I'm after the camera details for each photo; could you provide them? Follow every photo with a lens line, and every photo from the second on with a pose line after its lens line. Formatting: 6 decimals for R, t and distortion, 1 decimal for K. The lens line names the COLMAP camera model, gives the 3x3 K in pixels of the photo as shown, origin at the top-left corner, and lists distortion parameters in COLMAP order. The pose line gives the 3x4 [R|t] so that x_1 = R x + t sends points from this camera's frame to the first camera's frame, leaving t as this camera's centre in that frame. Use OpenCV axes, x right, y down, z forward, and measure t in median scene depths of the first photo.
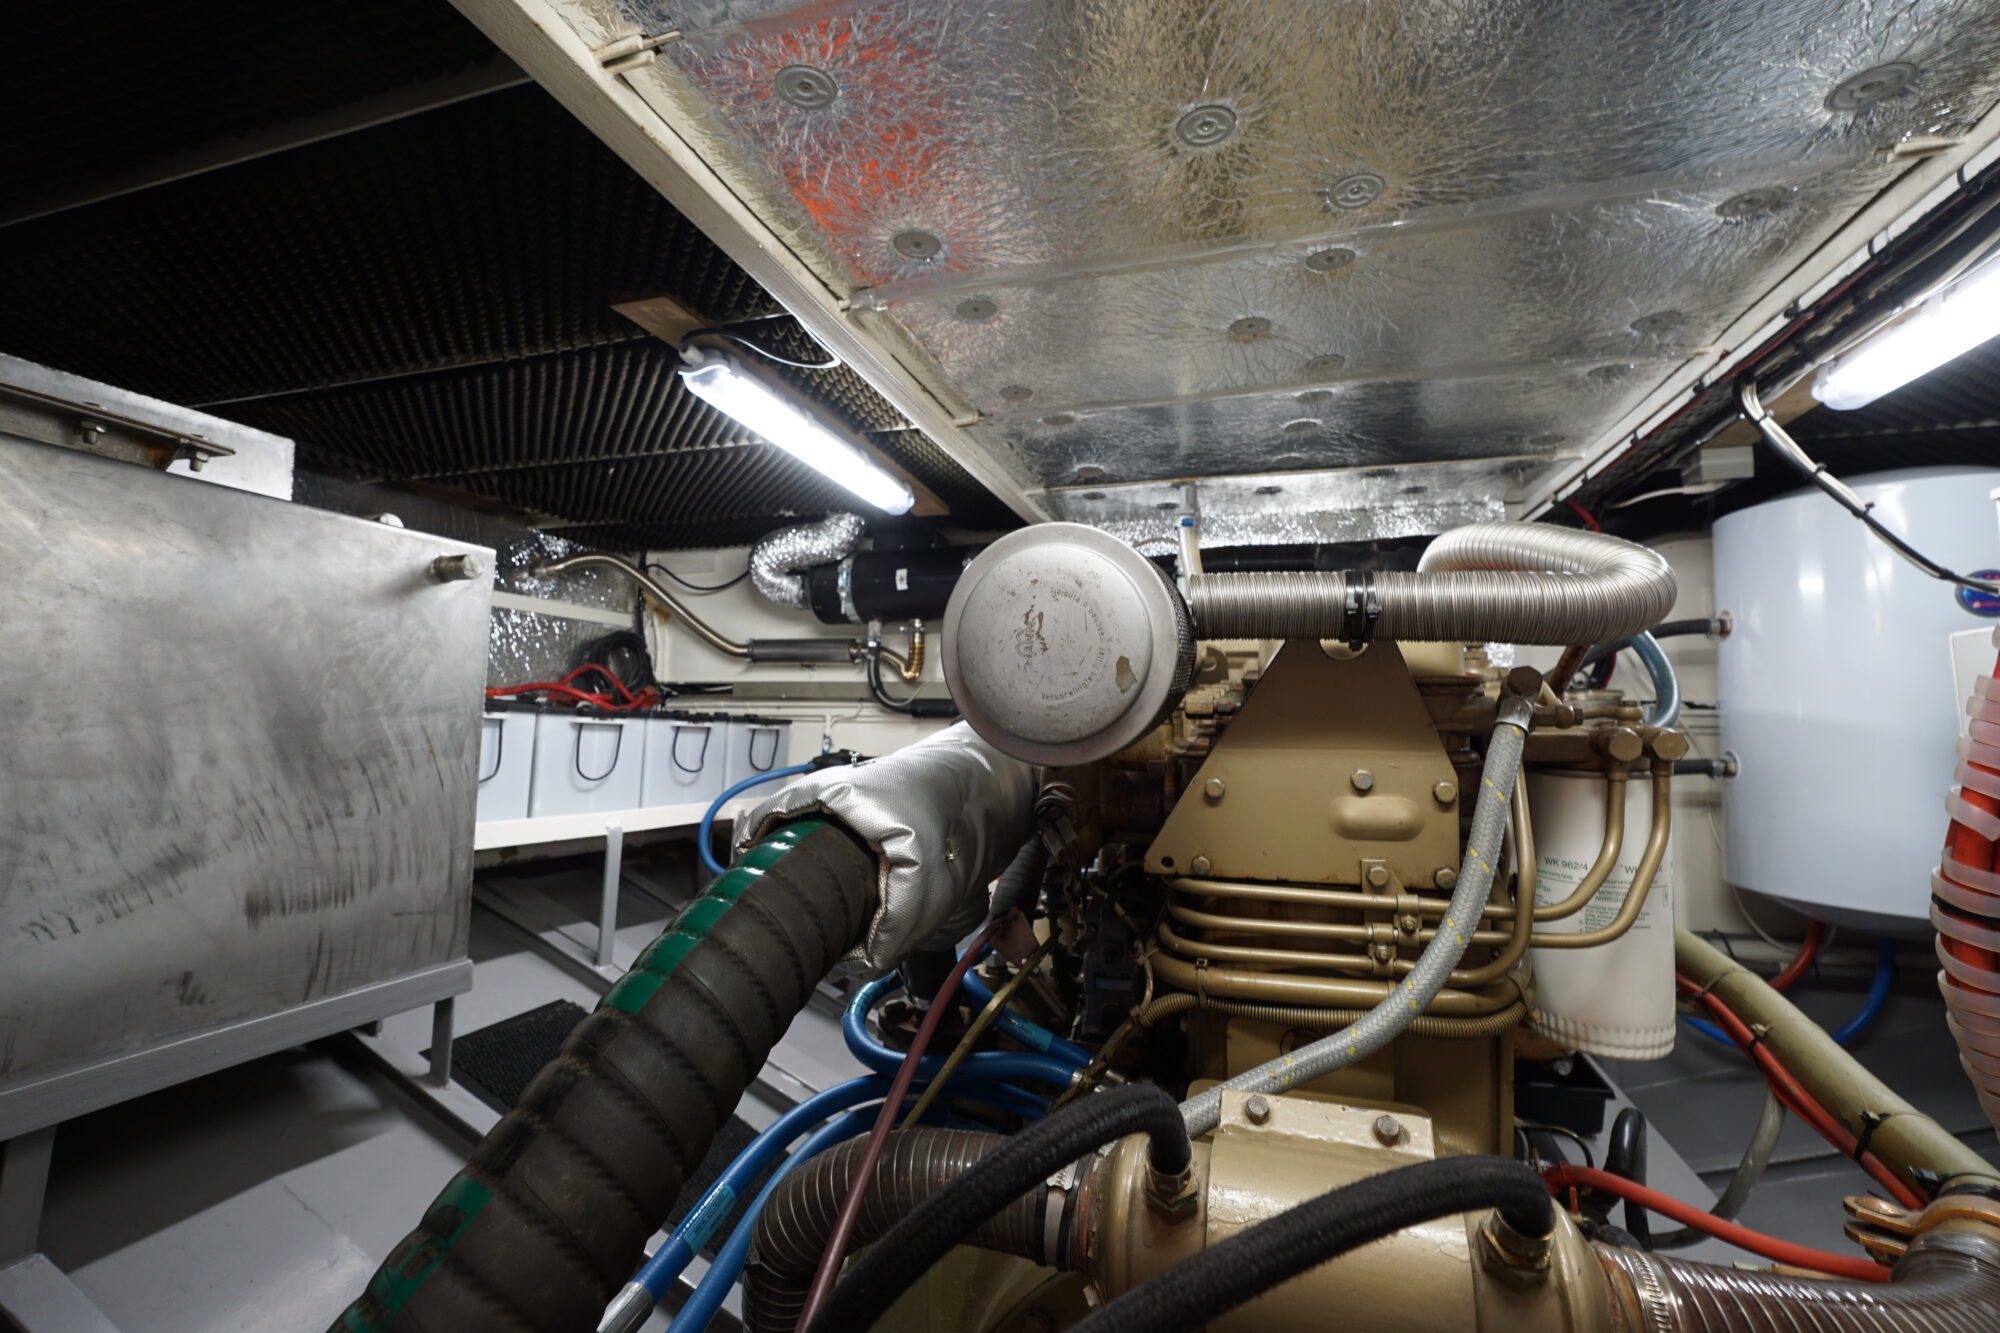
lens RADIAL K [[839.6, 0, 997.1], [0, 839.6, 664.5], [0, 0, 1]] dist [-0.019751, 0.007587]
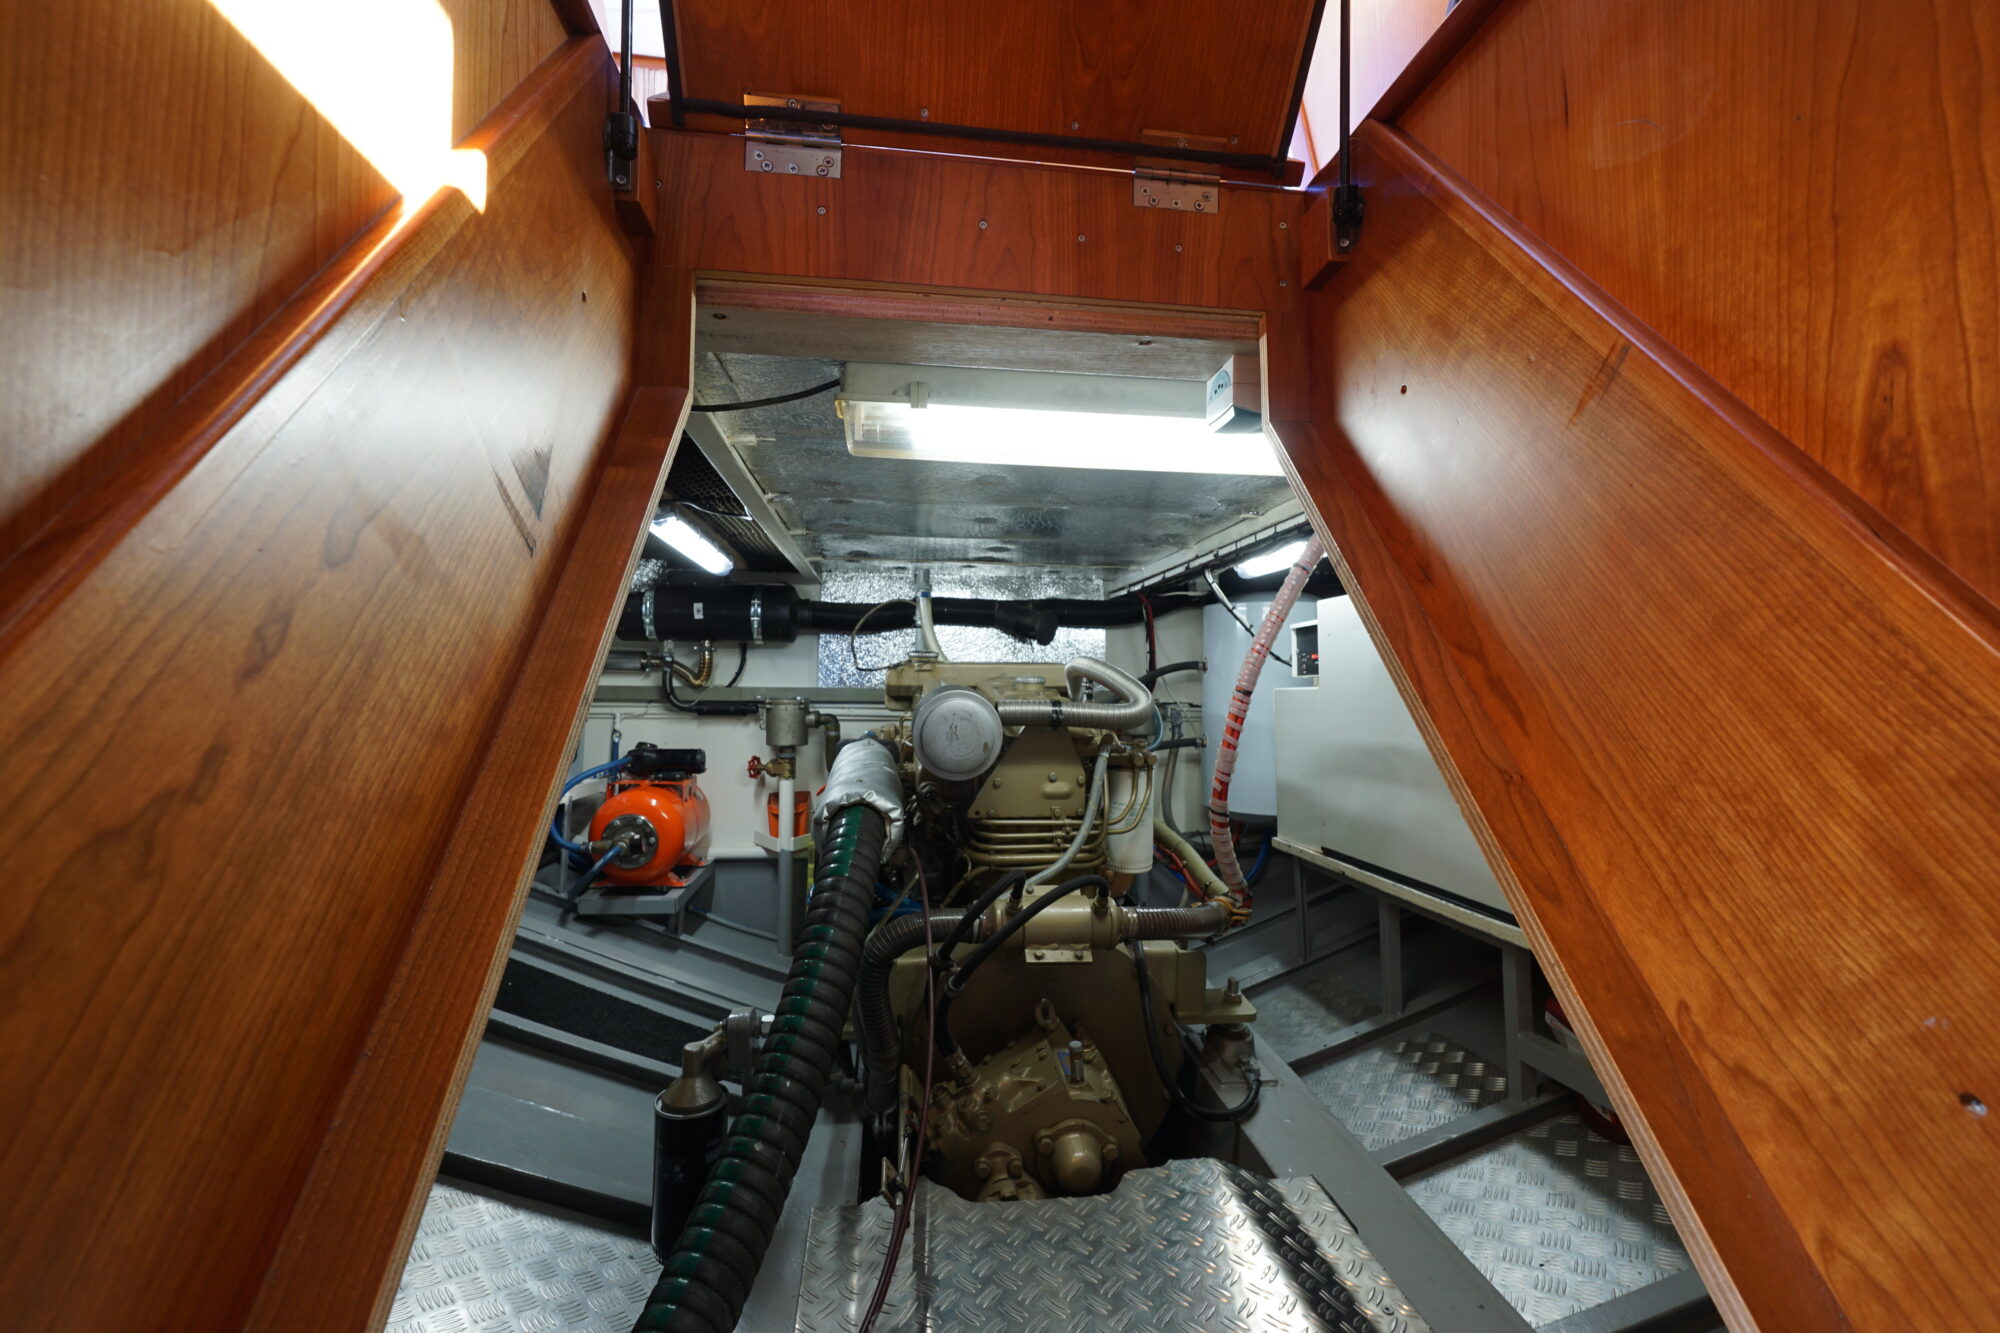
lens RADIAL K [[839.6, 0, 995.9], [0, 839.6, 659.8], [0, 0, 1]] dist [-0.019751, 0.007587]
pose [[0.910608, 0.005268, 0.413237, -0.466306], [-0.026155, 0.998649, 0.044903, -0.195010], [-0.412442, -0.051698, 0.909516, -0.741738]]
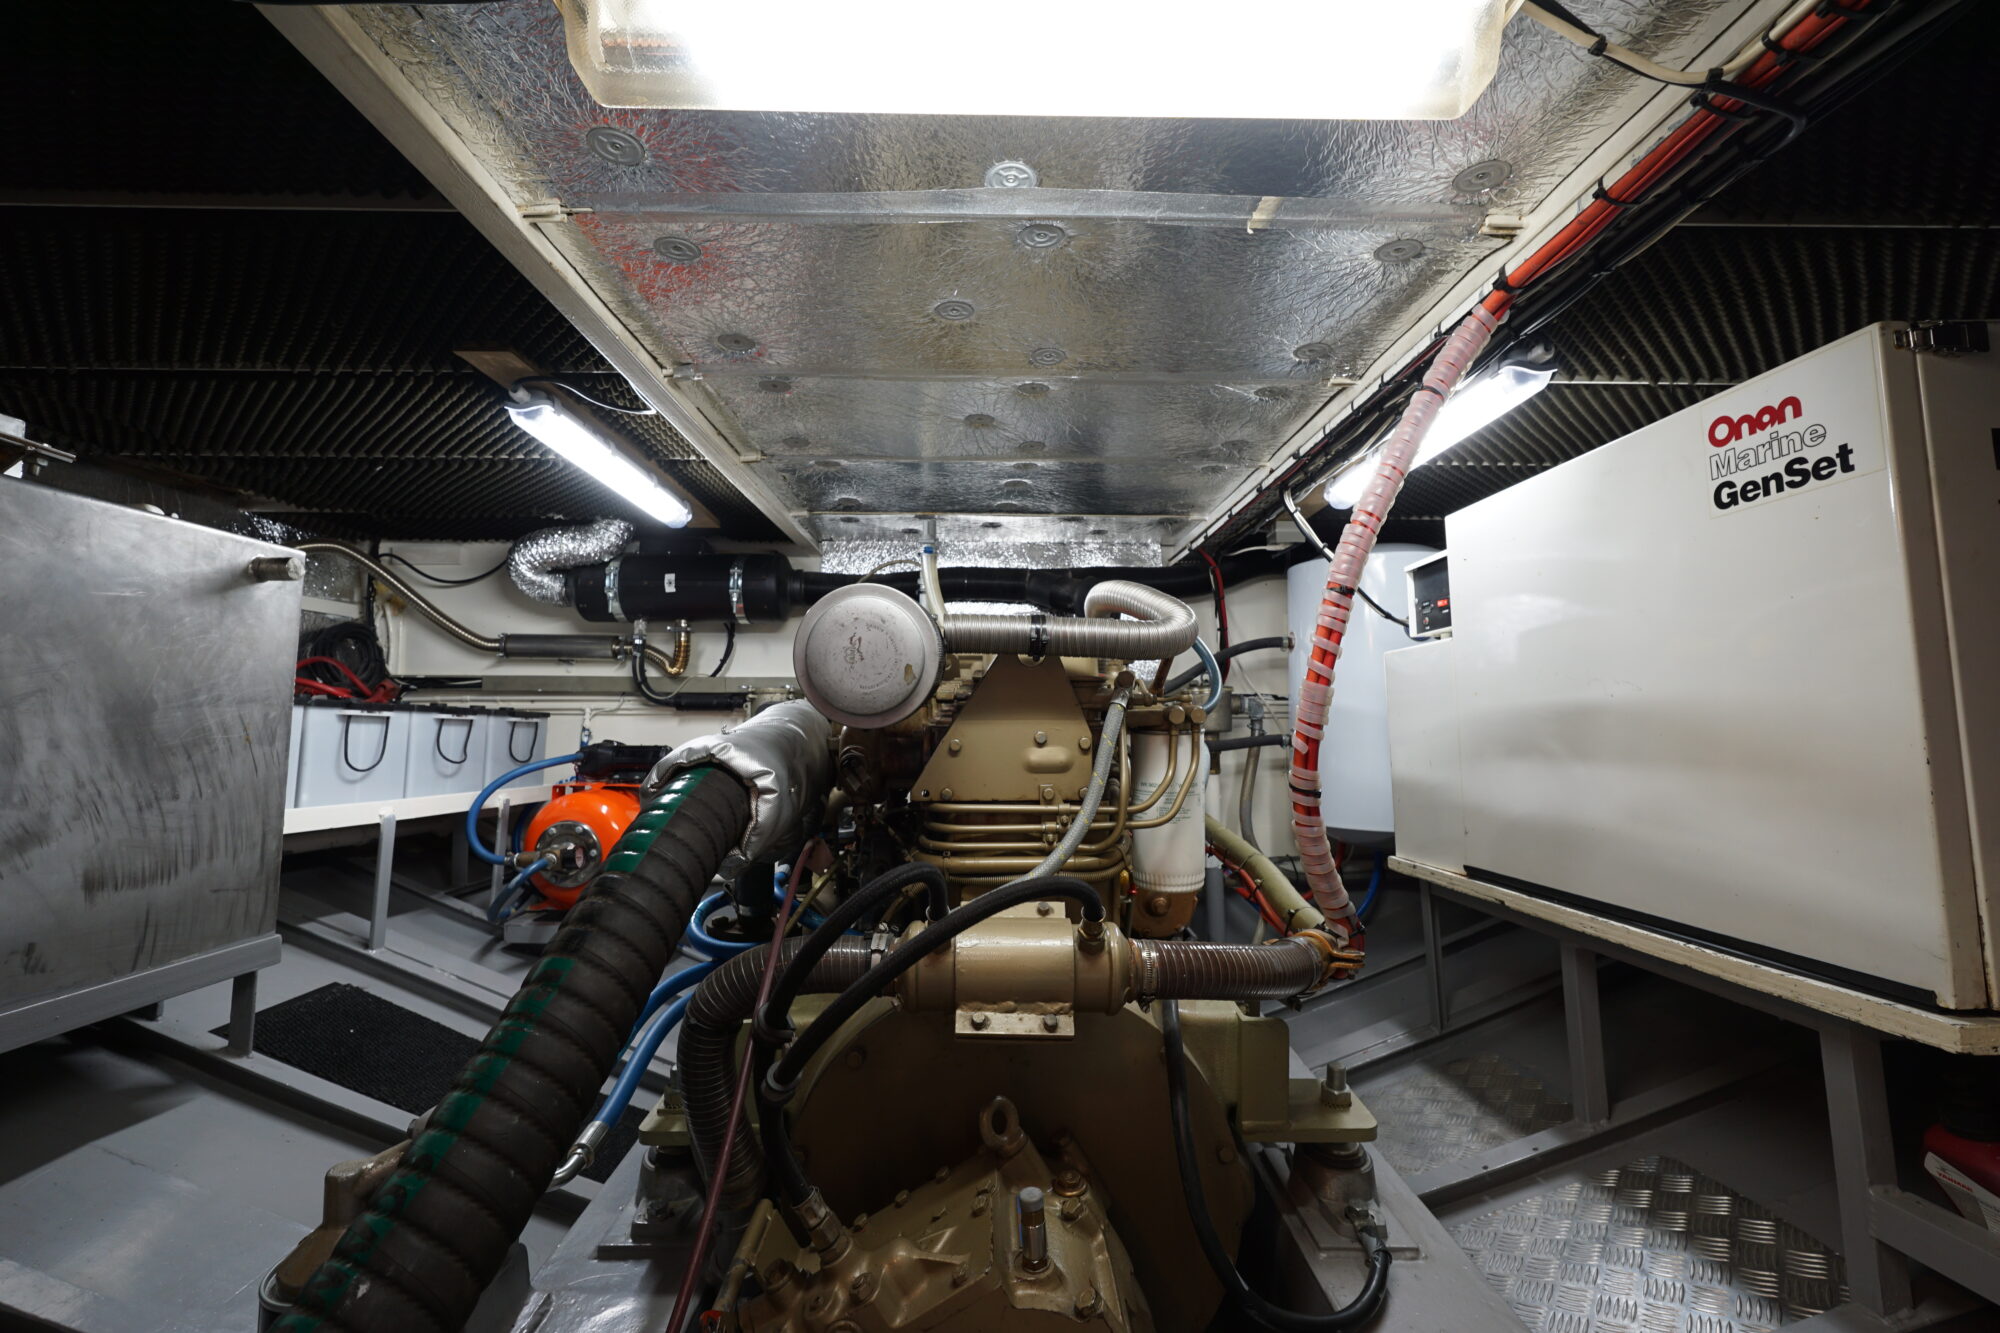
lens RADIAL K [[839.6, 0, 996.4], [0, 839.6, 663.4], [0, 0, 1]] dist [-0.019751, 0.007587]
pose [[0.949197, 0.011631, 0.314467, -0.106056], [-0.012646, 0.999919, 0.001189, -0.007277], [-0.314428, -0.005106, 0.949268, -0.335982]]
